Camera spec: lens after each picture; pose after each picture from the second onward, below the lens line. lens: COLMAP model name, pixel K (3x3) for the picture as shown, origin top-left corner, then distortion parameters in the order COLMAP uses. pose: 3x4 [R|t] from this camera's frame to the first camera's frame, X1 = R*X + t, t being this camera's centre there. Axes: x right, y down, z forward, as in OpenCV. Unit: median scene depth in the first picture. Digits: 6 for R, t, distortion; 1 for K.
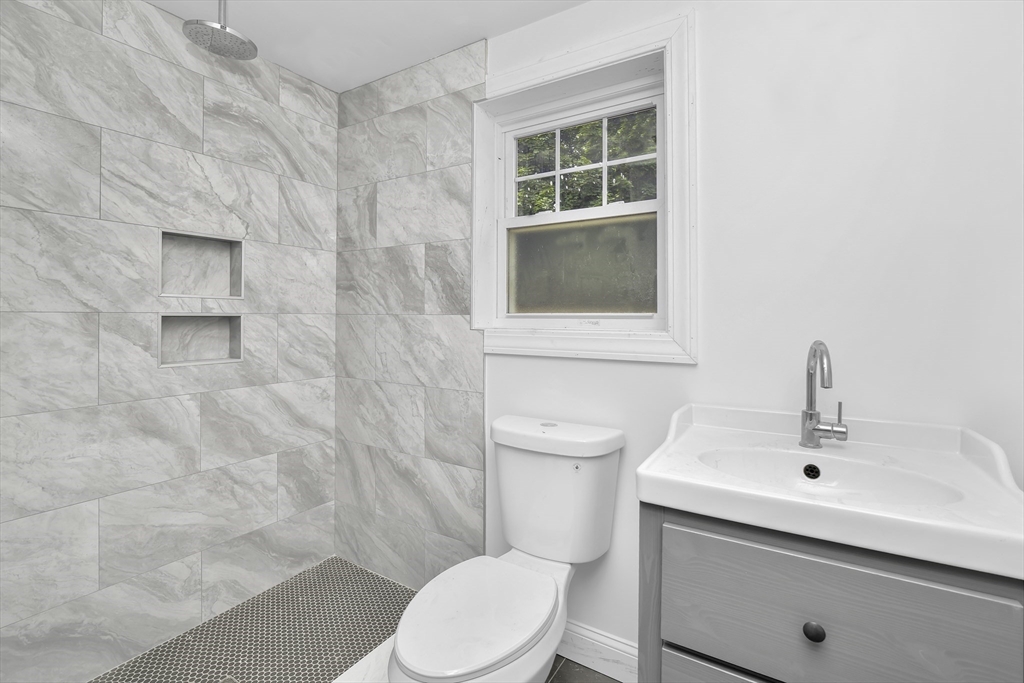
lens RADIAL K [[455.6, 0, 515.9], [0, 455.6, 312.9], [0, 0, 1]] dist [-0.021104, 0.003952]
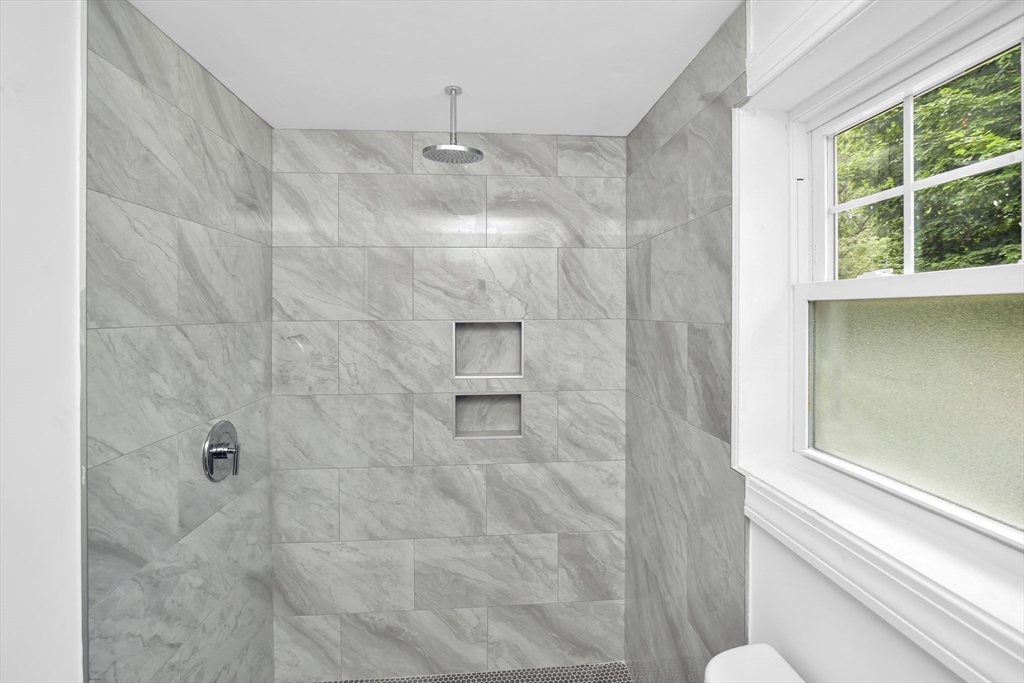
lens RADIAL K [[455.6, 0, 515.9], [0, 455.6, 312.9], [0, 0, 1]] dist [-0.021104, 0.003952]
pose [[0.593729, -0.007701, -0.804628, 0.223016], [0.010877, 0.999940, -0.001544, -0.175936], [0.804592, -0.007836, 0.593777, 0.368095]]
